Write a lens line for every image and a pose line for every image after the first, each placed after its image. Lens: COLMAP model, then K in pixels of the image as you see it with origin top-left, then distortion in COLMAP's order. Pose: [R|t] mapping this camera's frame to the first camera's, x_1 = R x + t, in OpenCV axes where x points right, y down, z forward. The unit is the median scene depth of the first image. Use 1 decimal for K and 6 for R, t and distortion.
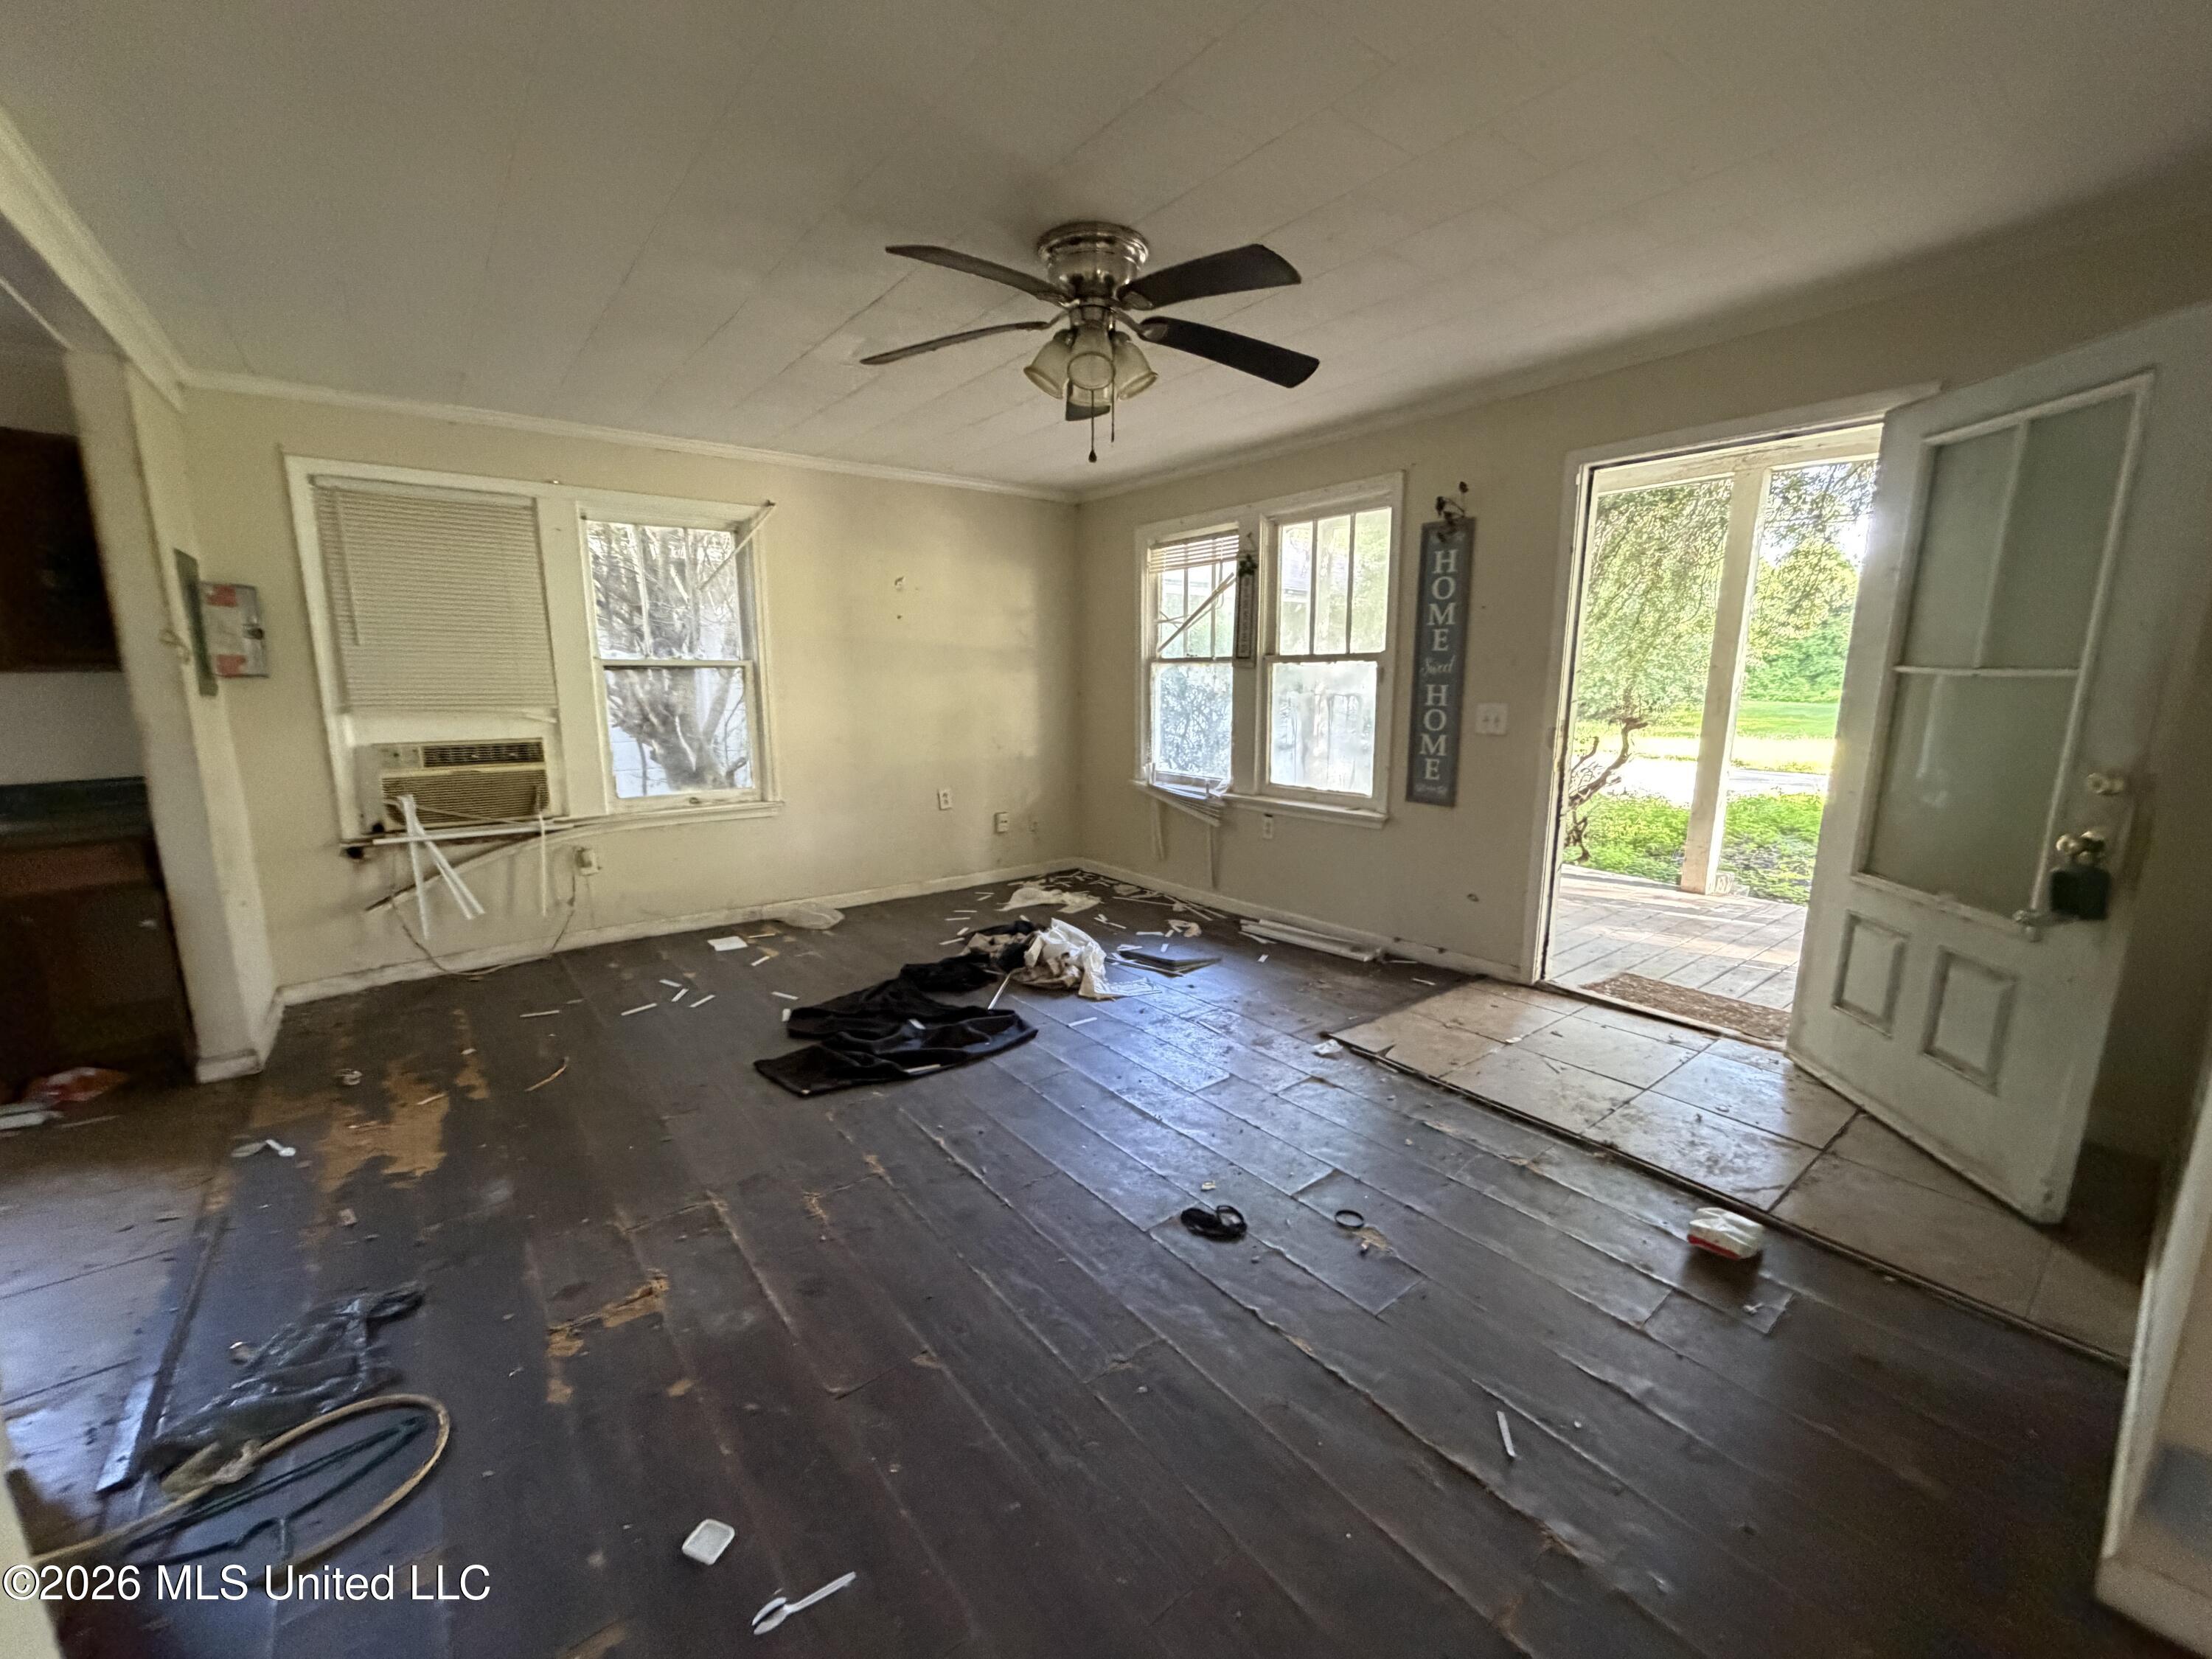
lens RADIAL K [[880.8, 0, 1094.8], [0, 880.8, 830.4], [0, 0, 1]] dist [0.000295, -0.000447]
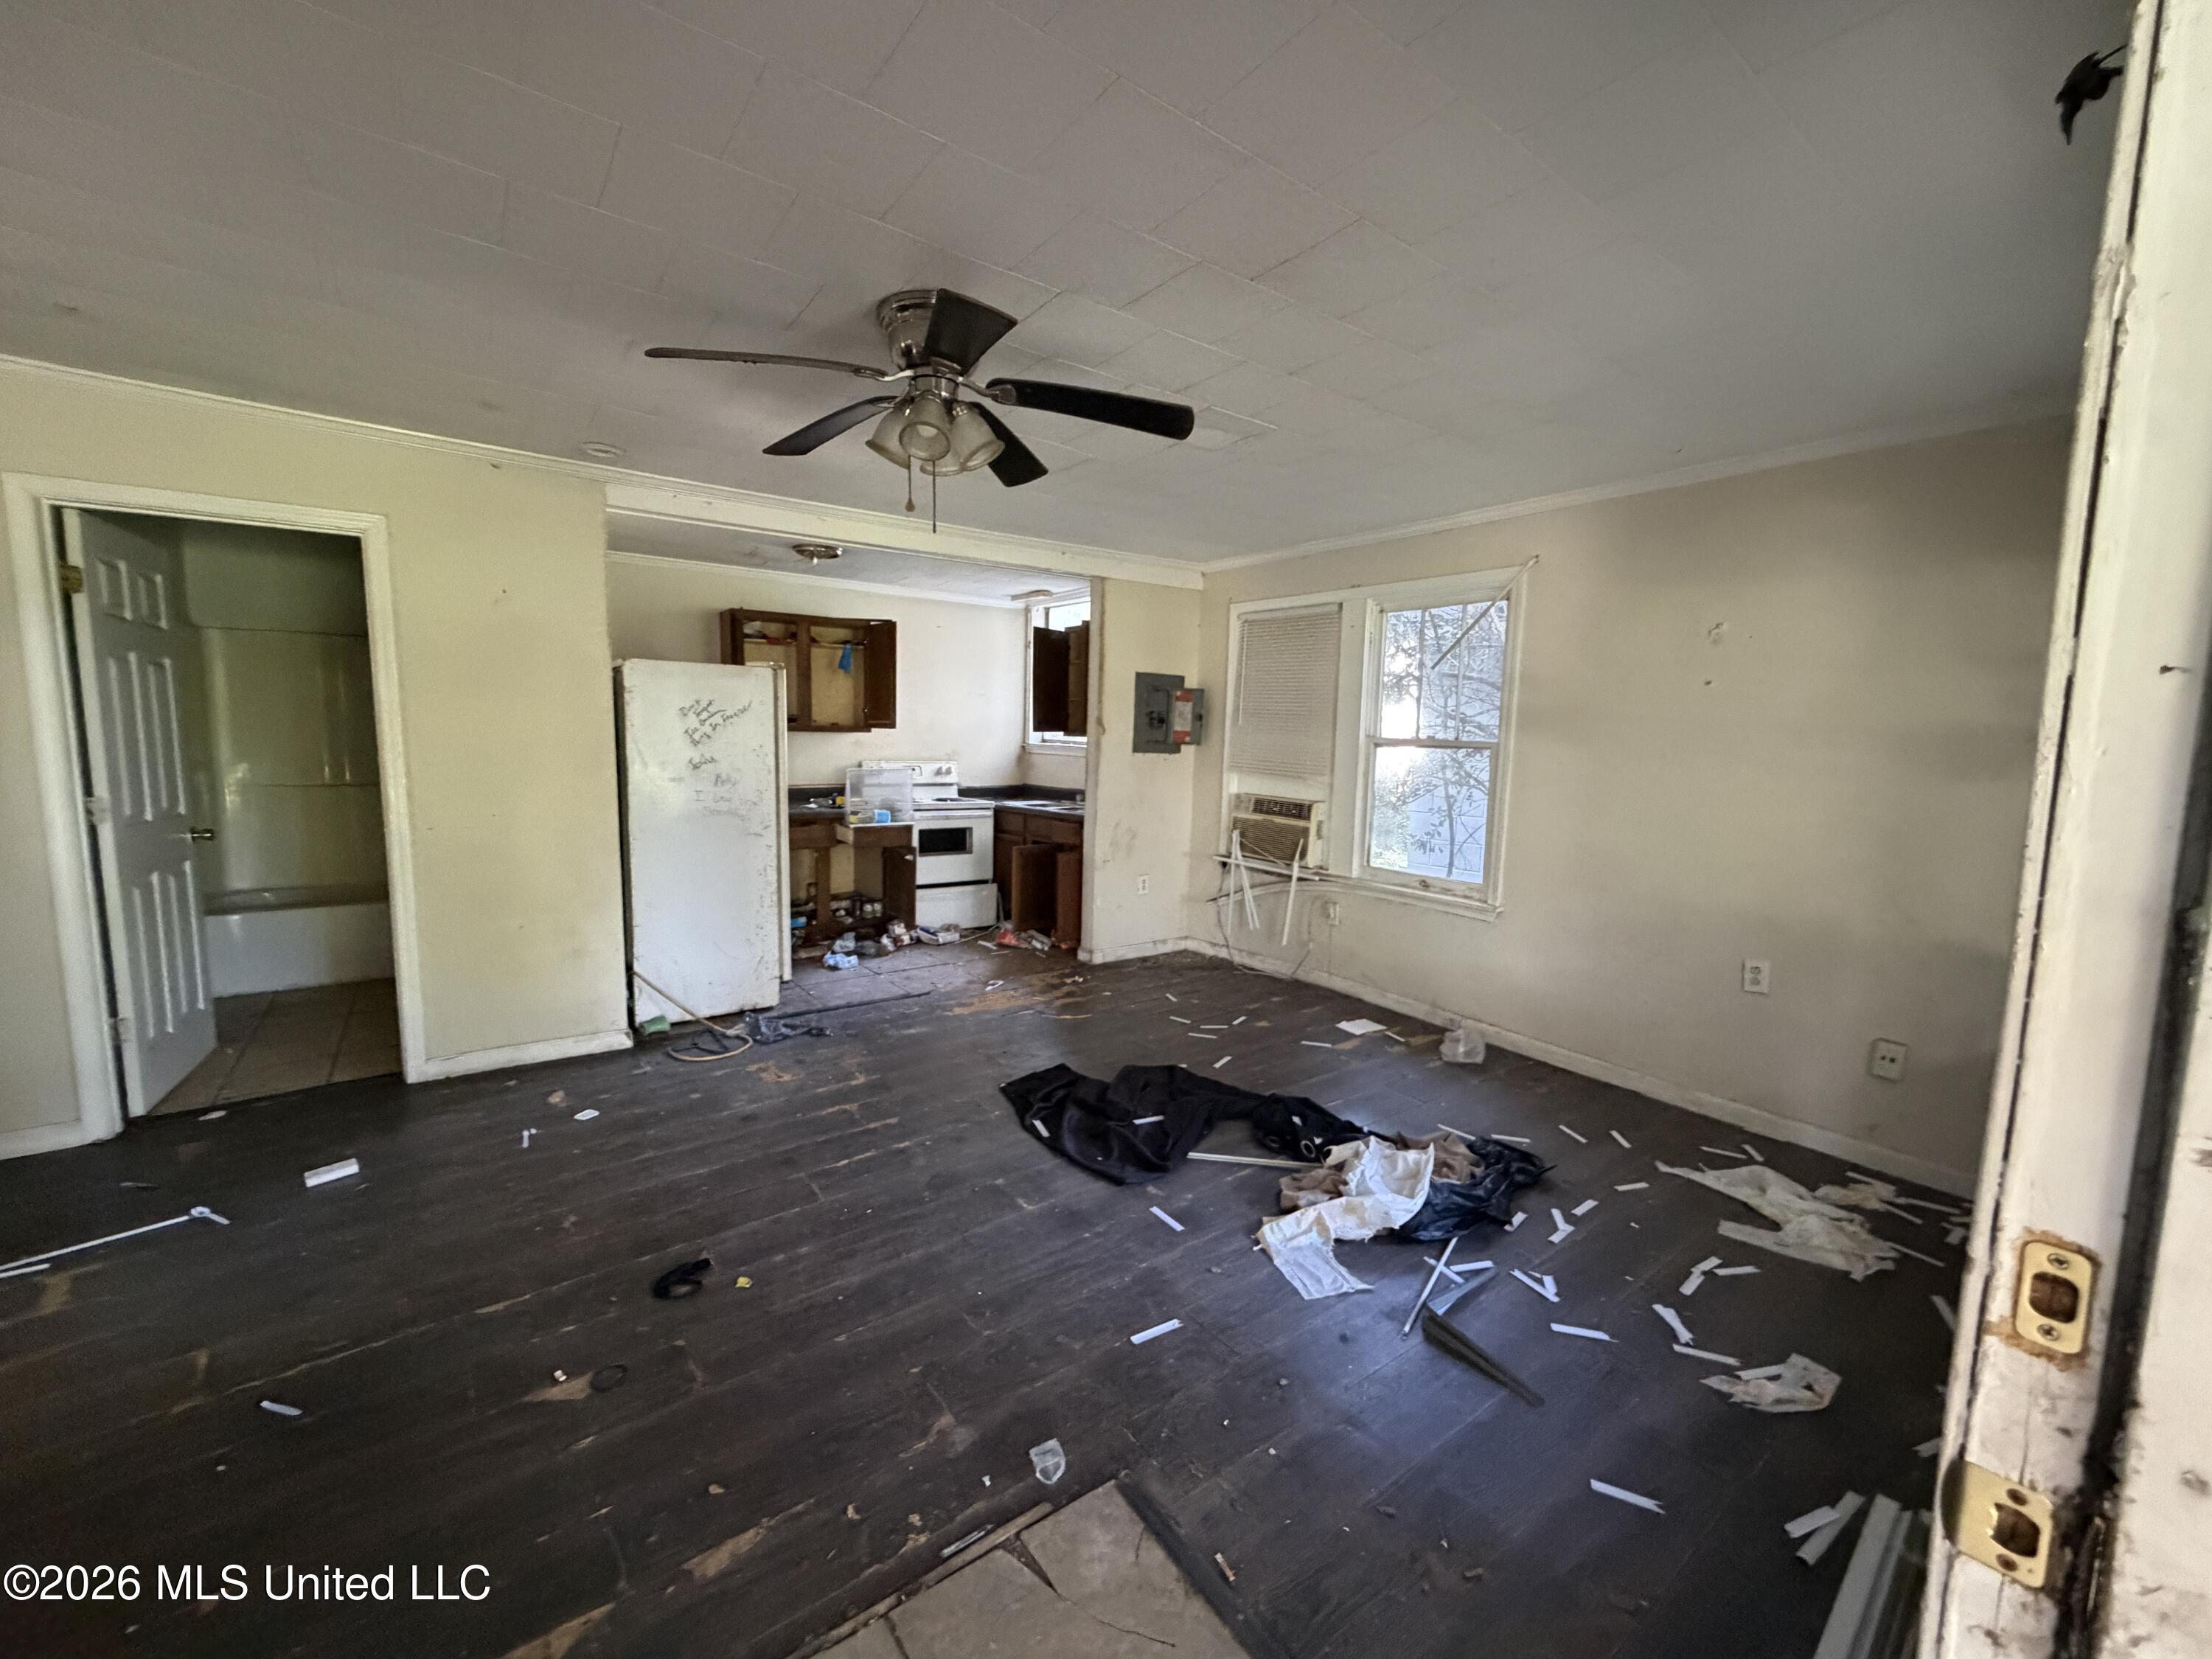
lens RADIAL K [[880.8, 0, 1099.9], [0, 880.8, 830.7], [0, 0, 1]] dist [0.000295, -0.000447]
pose [[-0.023614, 0.116973, -0.992854, 0.739125], [-0.207544, 0.970921, 0.119325, -0.192447], [0.977941, 0.208878, 0.001349, 0.934932]]
